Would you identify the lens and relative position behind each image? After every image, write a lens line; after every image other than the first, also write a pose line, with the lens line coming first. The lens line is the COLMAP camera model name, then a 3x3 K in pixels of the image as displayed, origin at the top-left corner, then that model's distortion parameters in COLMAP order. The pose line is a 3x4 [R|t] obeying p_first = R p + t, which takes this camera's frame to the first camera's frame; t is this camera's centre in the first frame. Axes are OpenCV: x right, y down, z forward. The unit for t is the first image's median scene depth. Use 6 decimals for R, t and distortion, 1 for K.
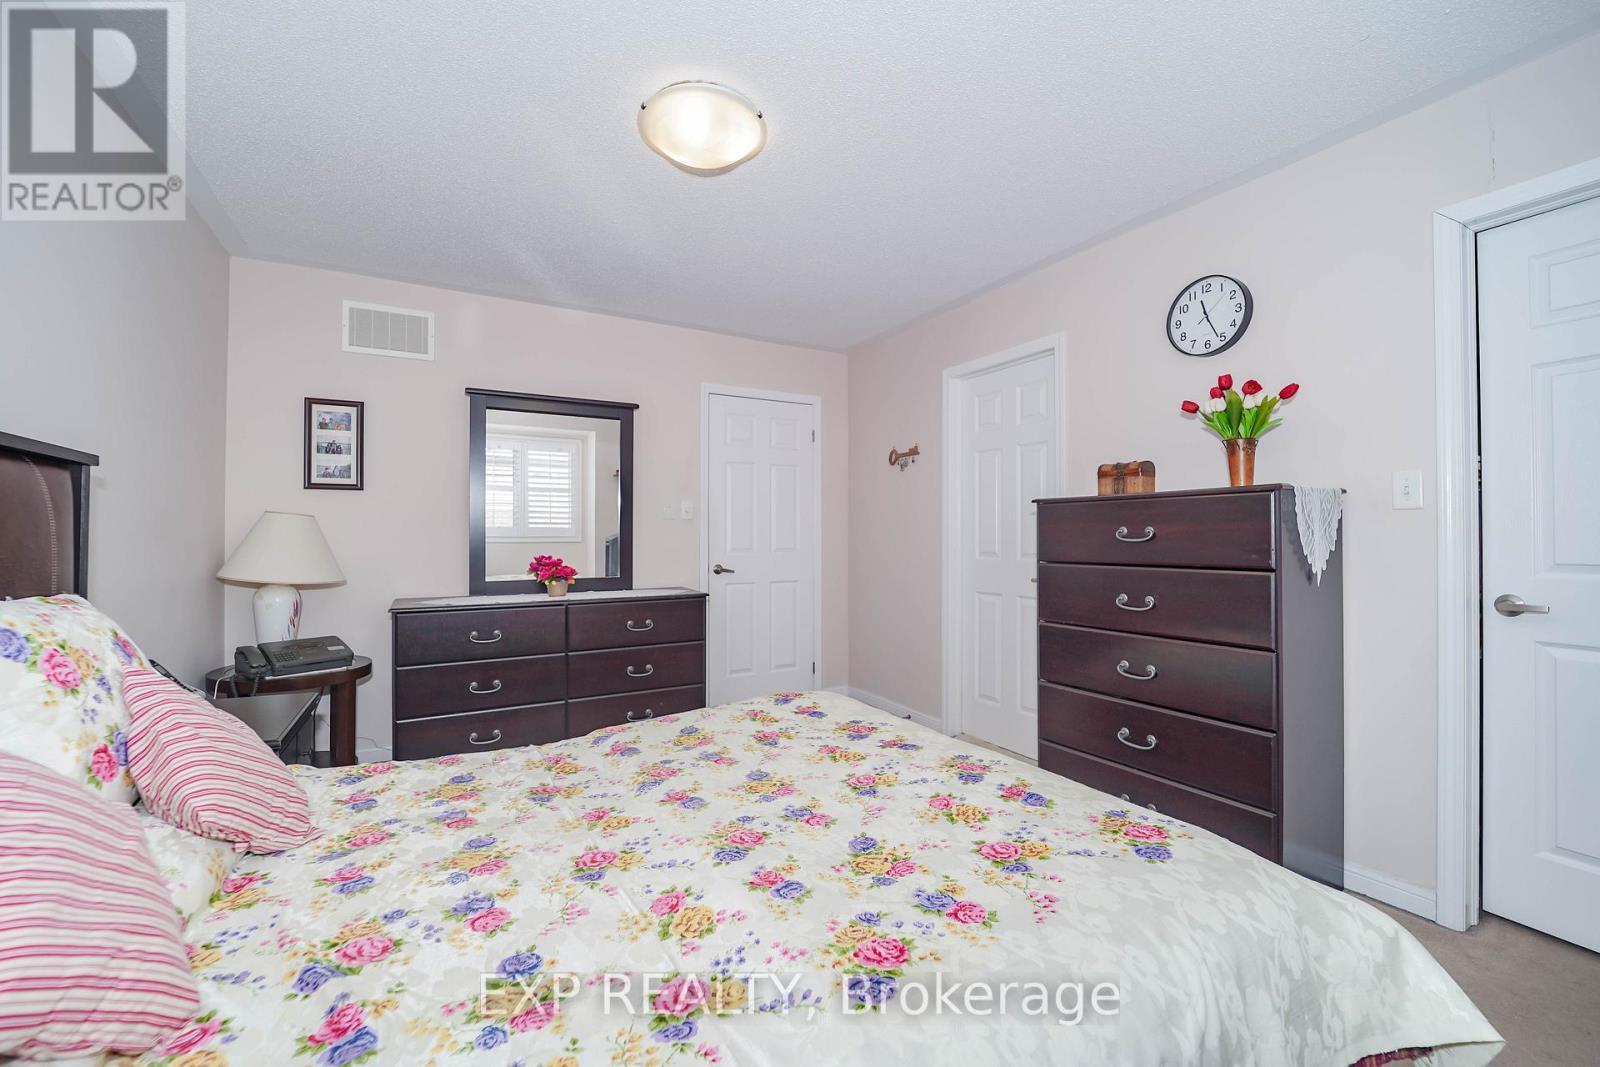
lens RADIAL K [[652.5, 0, 800.0], [0, 652.5, 533.5], [0, 0, 1]] dist [-0.014538, 0.000634]
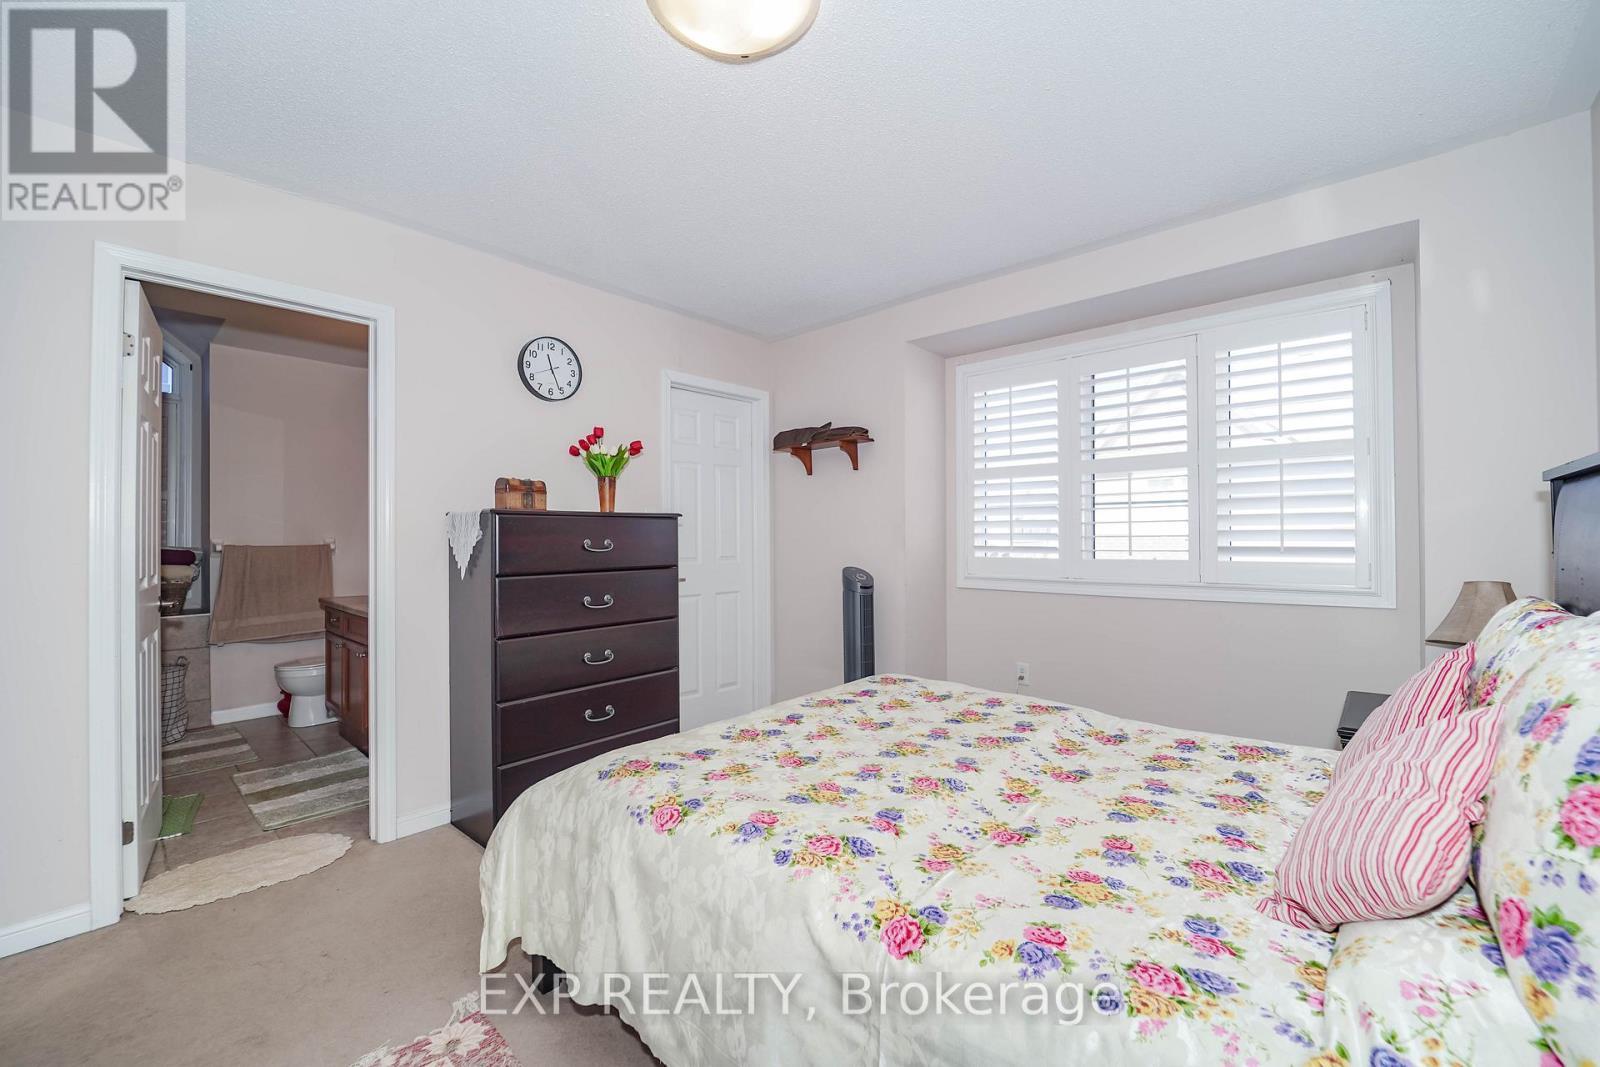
lens RADIAL K [[652.5, 0, 800.0], [0, 652.5, 533.5], [0, 0, 1]] dist [-0.014538, 0.000634]
pose [[-0.303453, 0.001041, 0.952846, -0.763320], [-0.006048, 0.999977, -0.003018, -0.021158], [-0.952827, -0.006679, -0.303440, 1.000837]]
